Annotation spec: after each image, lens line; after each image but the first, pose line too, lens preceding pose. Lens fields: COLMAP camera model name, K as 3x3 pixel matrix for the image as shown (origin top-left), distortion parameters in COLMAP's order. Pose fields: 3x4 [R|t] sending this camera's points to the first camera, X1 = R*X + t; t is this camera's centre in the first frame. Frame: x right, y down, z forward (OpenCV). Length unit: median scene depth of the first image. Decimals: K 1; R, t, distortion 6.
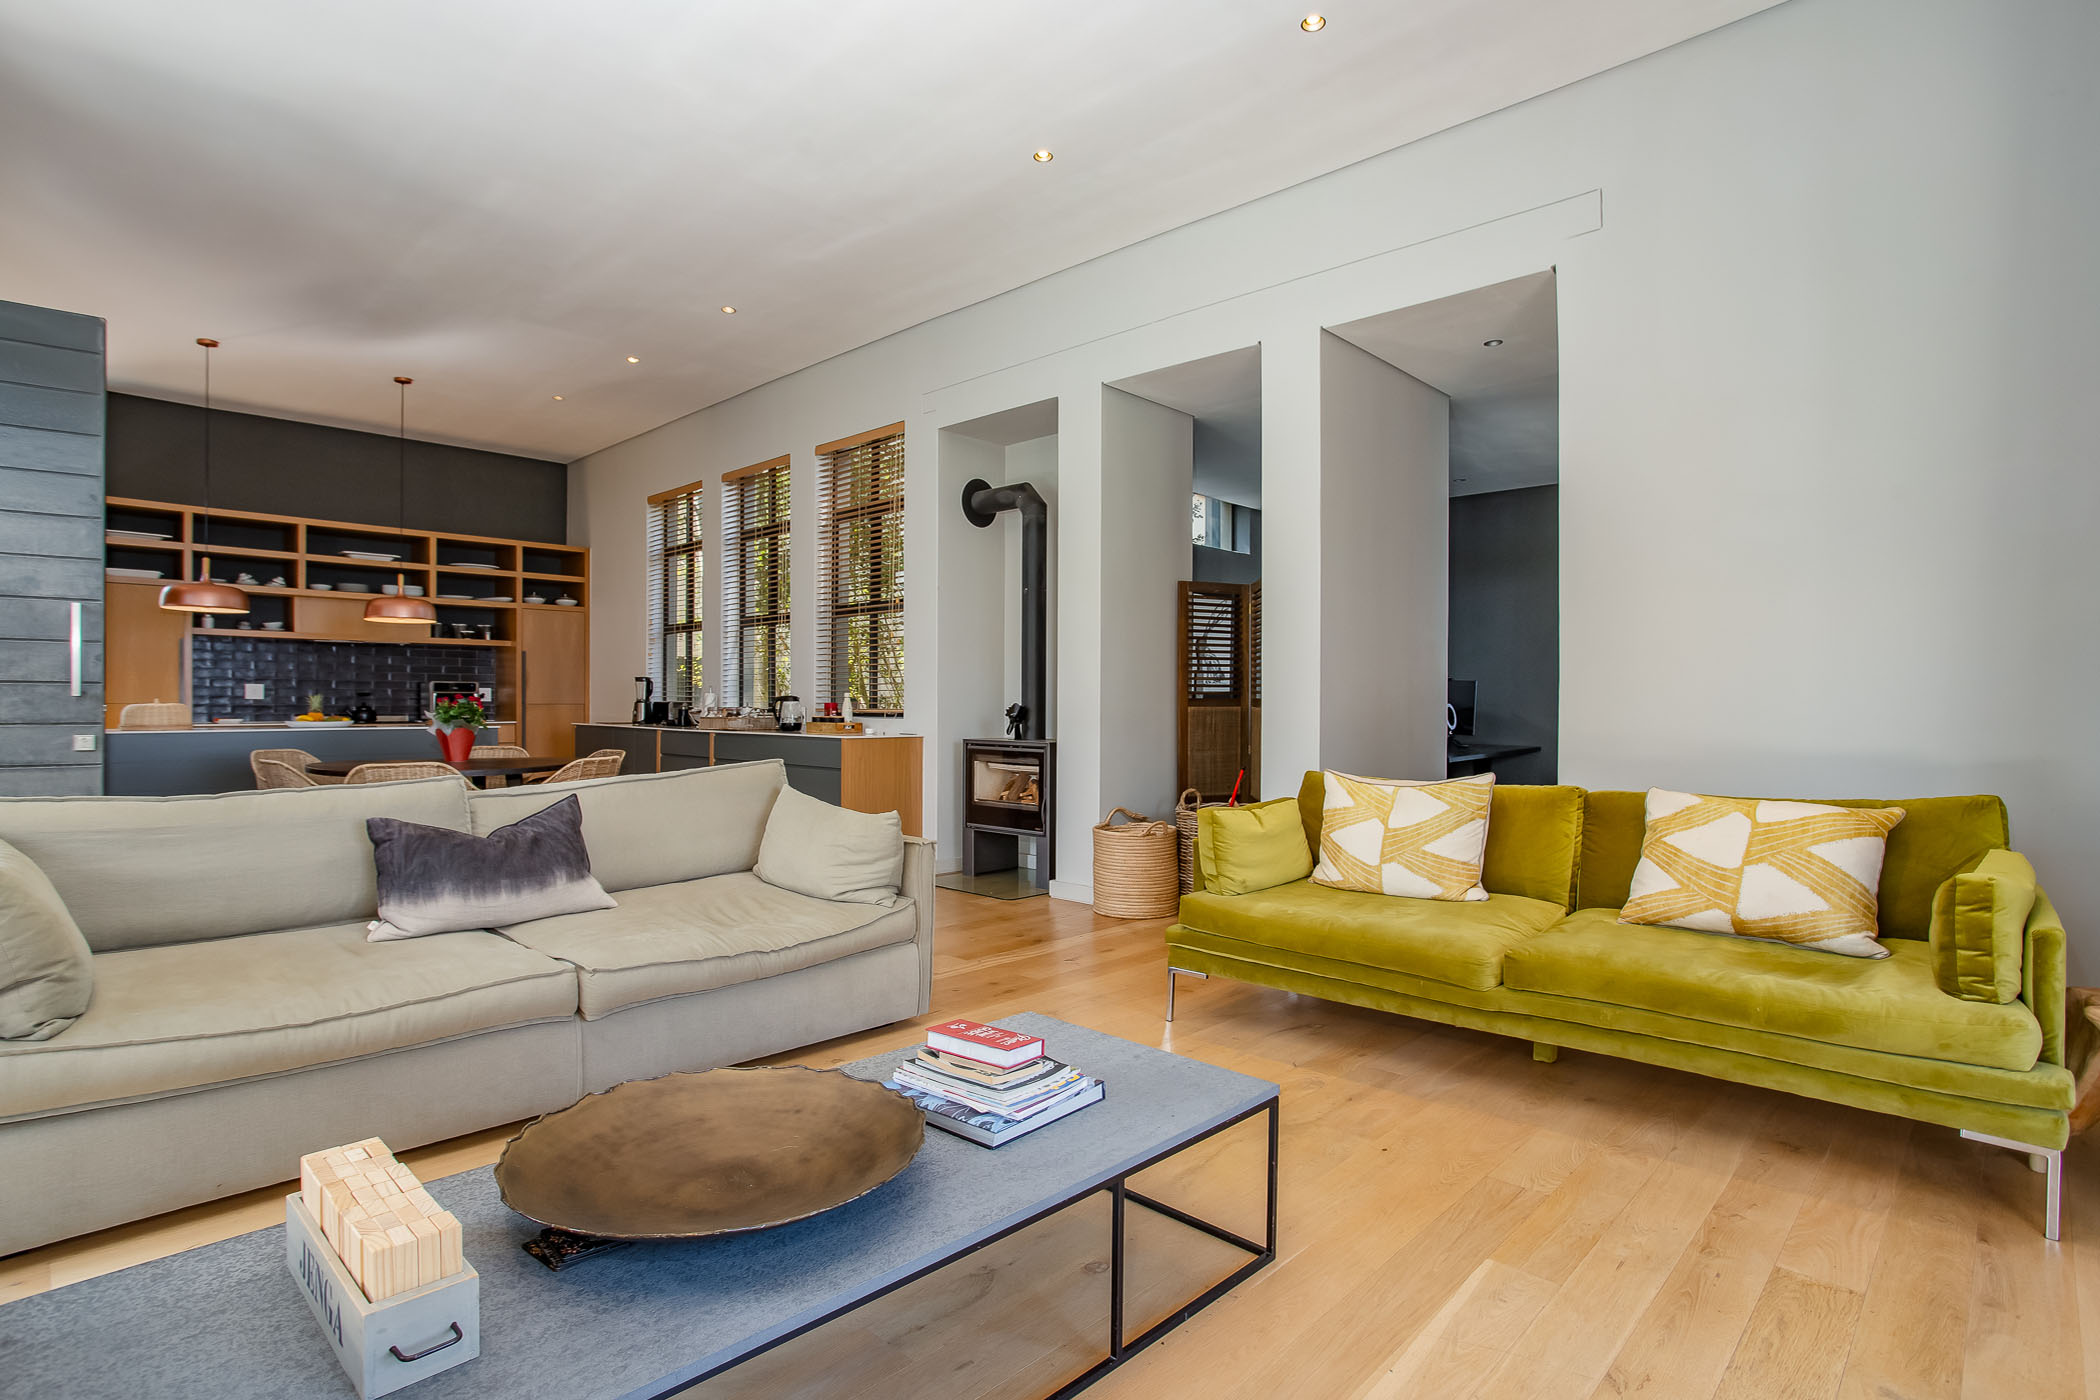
lens RADIAL K [[1060.0, 0, 1012.4], [0, 1060.0, 703.2], [0, 0, 1]] dist [-0.032529, 0.012677]
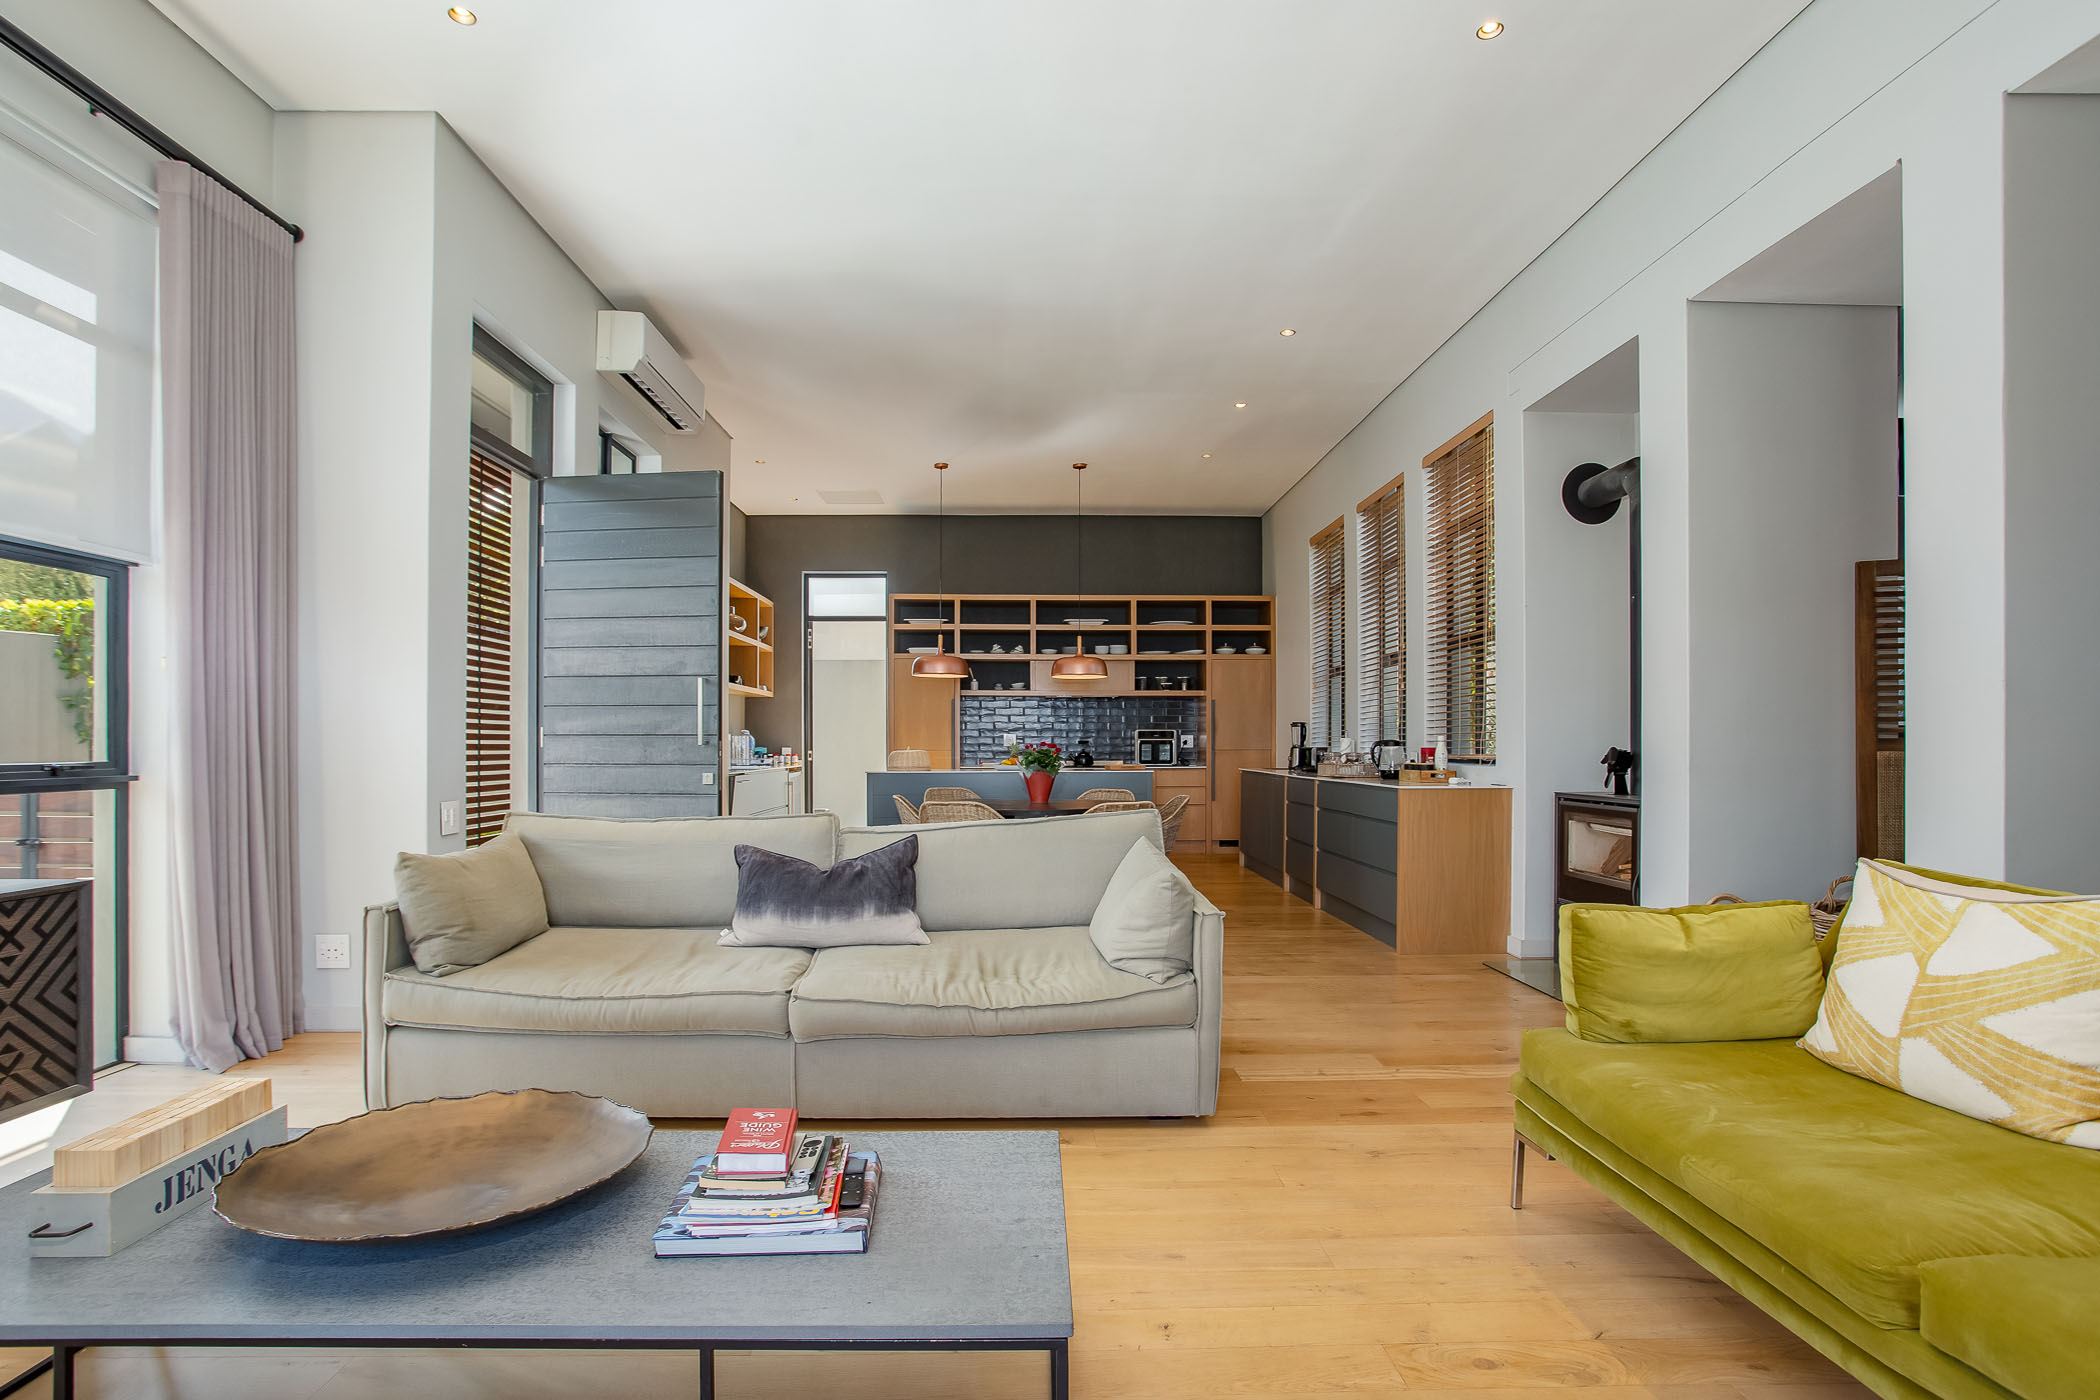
lens RADIAL K [[1060.0, 0, 1045.1], [0, 1060.0, 748.9], [0, 0, 1]] dist [-0.032529, 0.012677]
pose [[0.723578, -0.002250, -0.690239, 0.199686], [0.002863, 0.999996, -0.000258, 0.000153], [0.690237, -0.001789, 0.723581, 0.146822]]
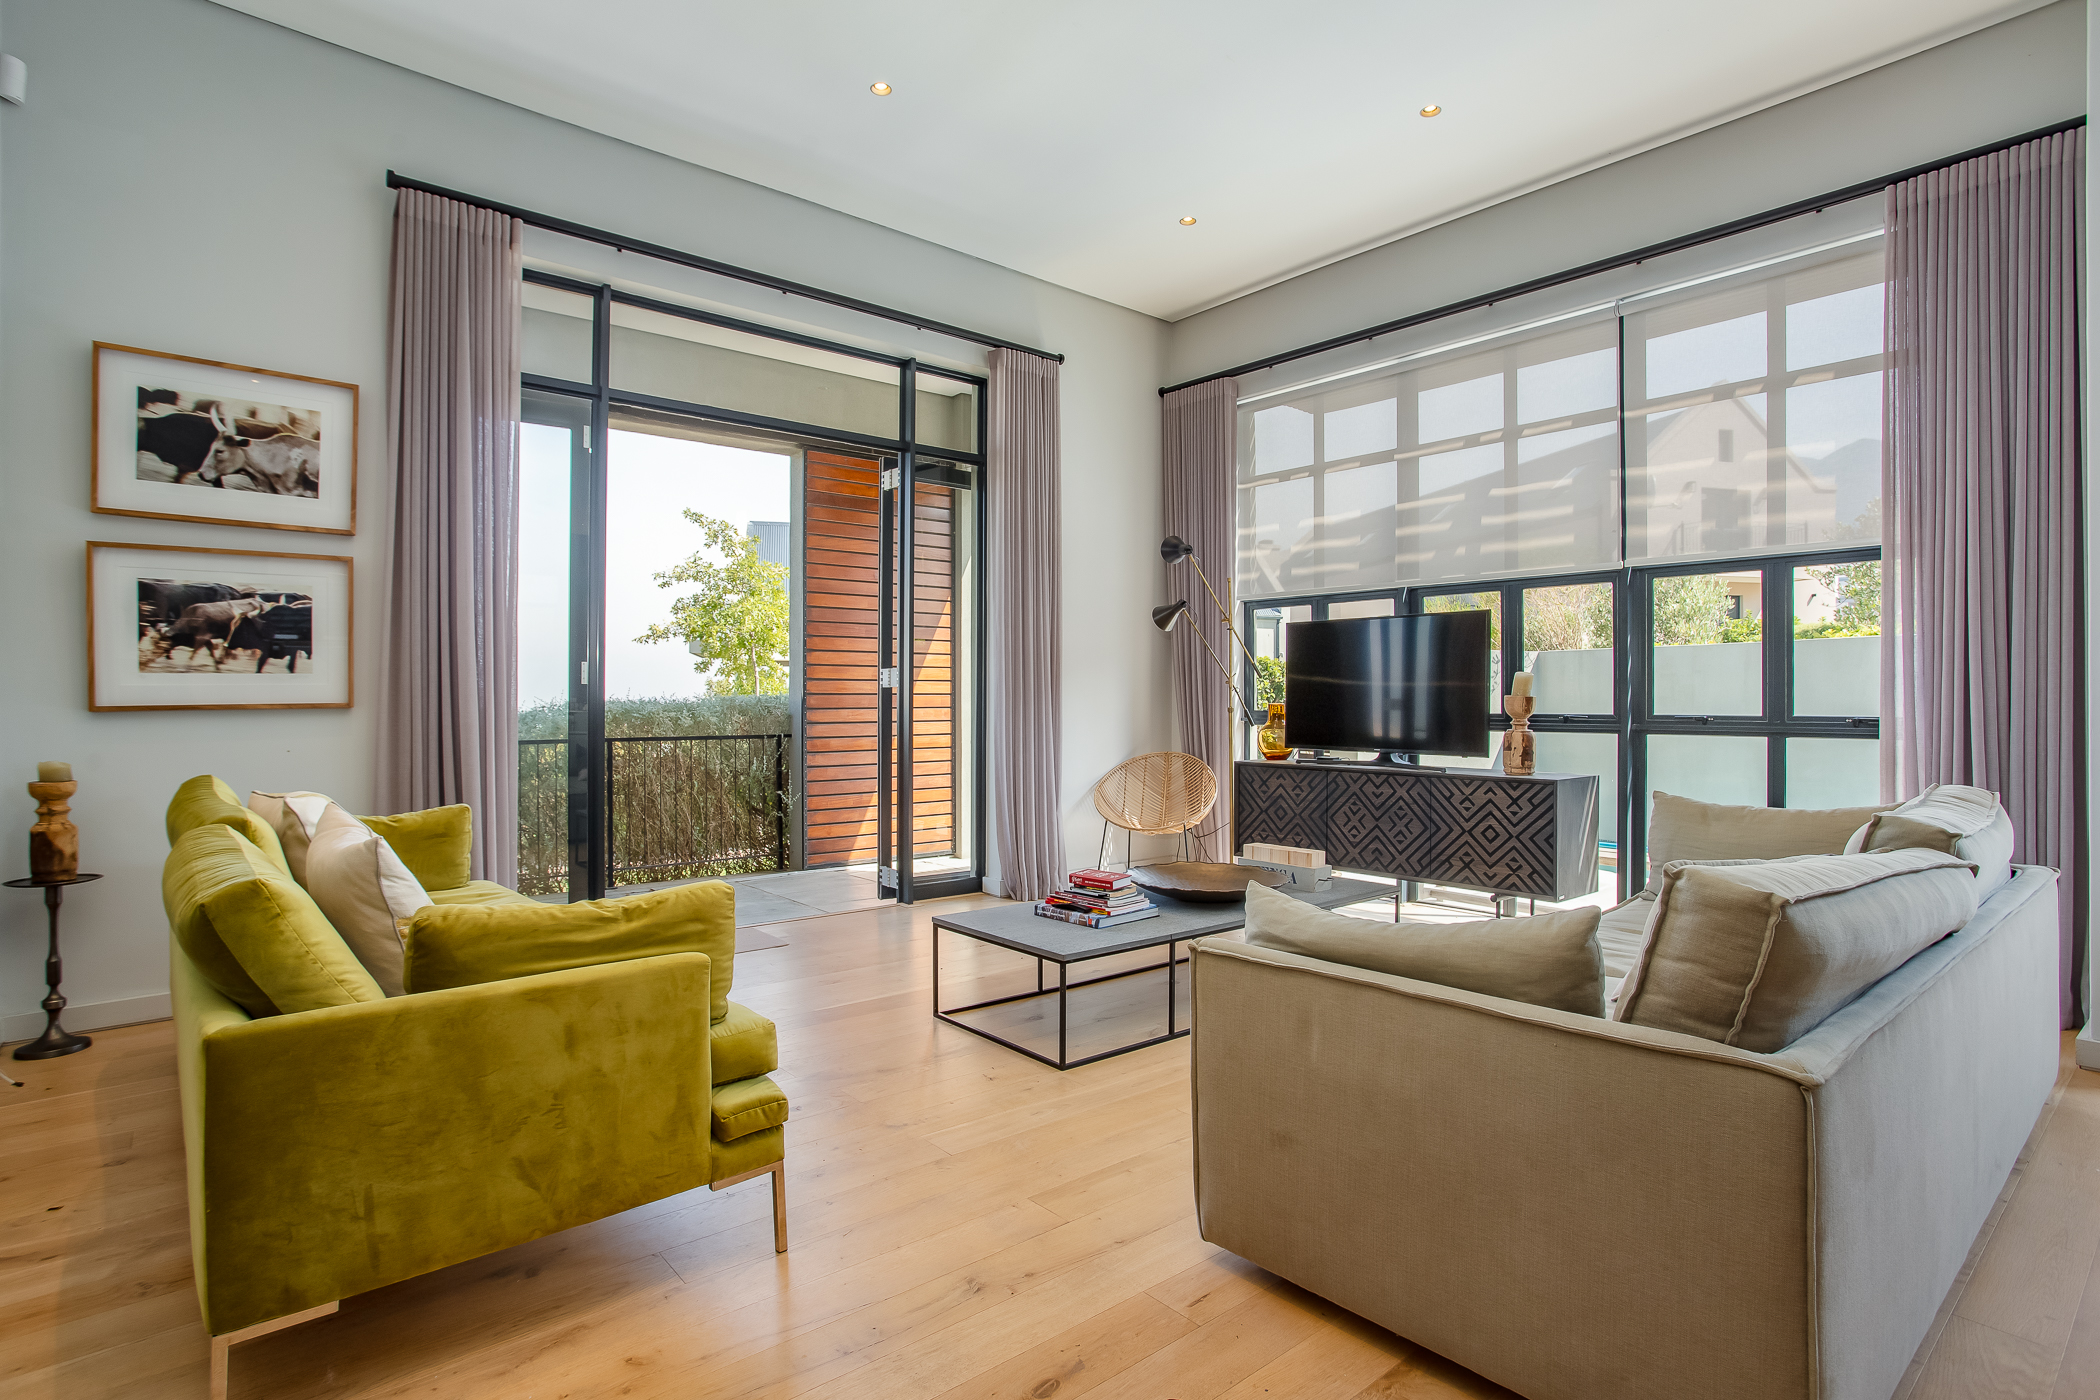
lens RADIAL K [[1060.0, 0, 1046.9], [0, 1060.0, 695.0], [0, 0, 1]] dist [-0.032529, 0.012677]
pose [[-0.995924, -0.008402, 0.089807, -0.022548], [-0.008467, 0.999964, -0.000337, -0.002659], [-0.089801, -0.001096, -0.995959, 0.769464]]
